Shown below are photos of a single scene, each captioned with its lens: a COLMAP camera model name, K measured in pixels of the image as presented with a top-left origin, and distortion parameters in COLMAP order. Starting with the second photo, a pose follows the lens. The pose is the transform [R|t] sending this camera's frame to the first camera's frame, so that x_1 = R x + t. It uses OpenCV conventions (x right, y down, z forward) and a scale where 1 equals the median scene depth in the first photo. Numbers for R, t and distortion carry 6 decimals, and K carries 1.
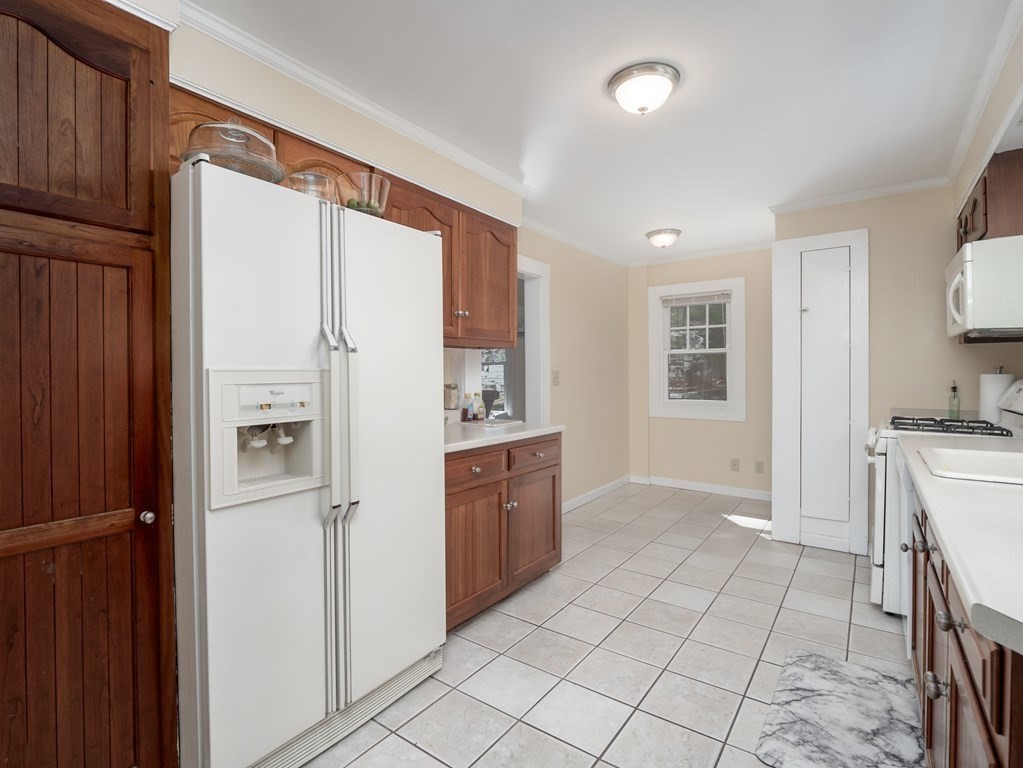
lens RADIAL K [[504.2, 0, 502.2], [0, 504.2, 376.0], [0, 0, 1]] dist [-0.012804, -0.000835]
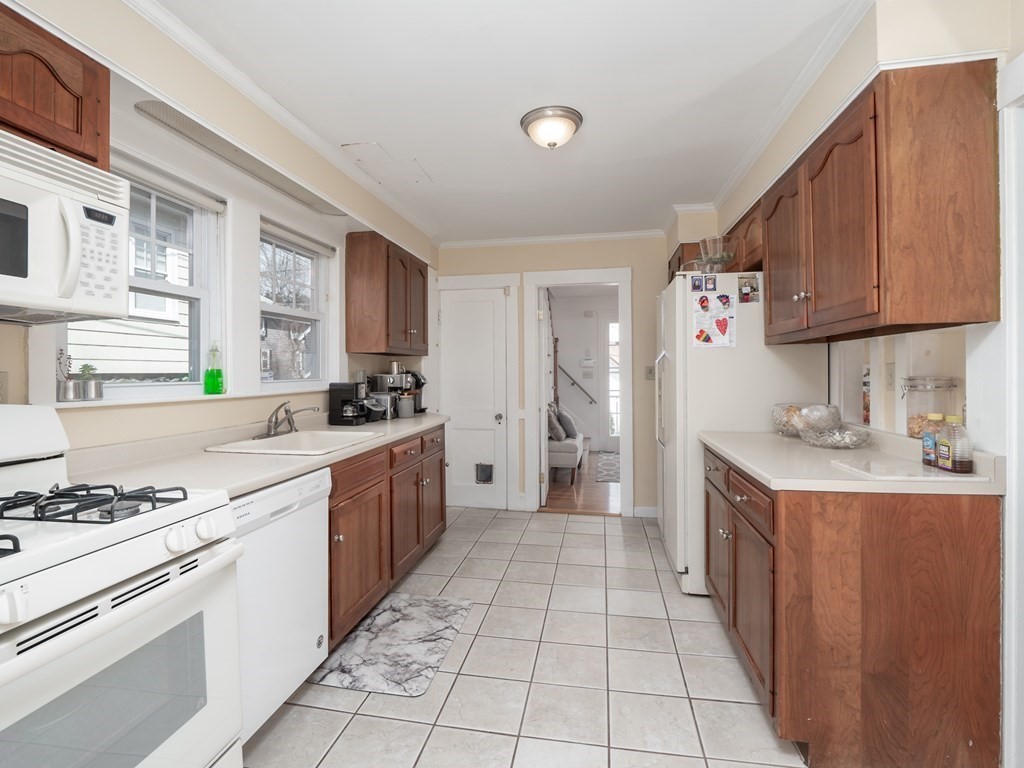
lens RADIAL K [[485.2, 0, 514.3], [0, 485.2, 372.2], [0, 0, 1]] dist [0.001891, -0.000020]
pose [[-0.893523, 0.017120, -0.448691, 0.734086], [0.015409, 0.999853, 0.007464, -0.022551], [0.448753, -0.000245, -0.893656, 1.675409]]
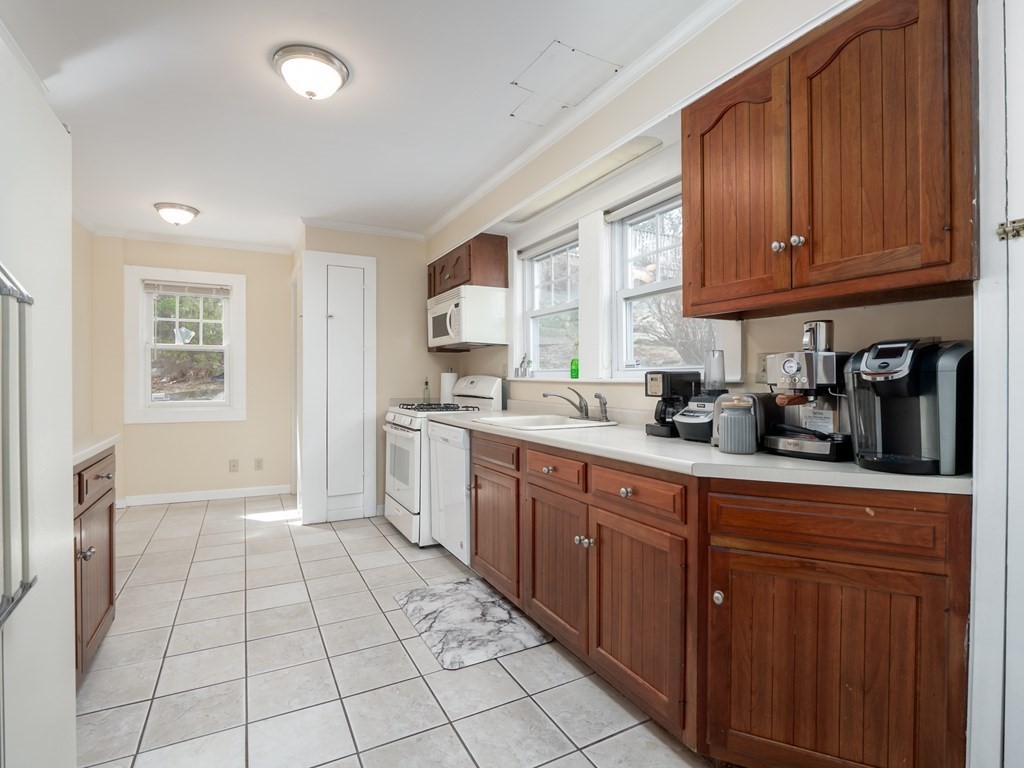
lens RADIAL K [[504.7, 0, 502.7], [0, 504.7, 376.0], [0, 0, 1]] dist [-0.012804, -0.000835]
pose [[0.437195, 0.009332, 0.899318, -0.375550], [-0.000963, 0.999950, -0.009909, 0.023995], [-0.899366, 0.003466, 0.437182, 0.207557]]
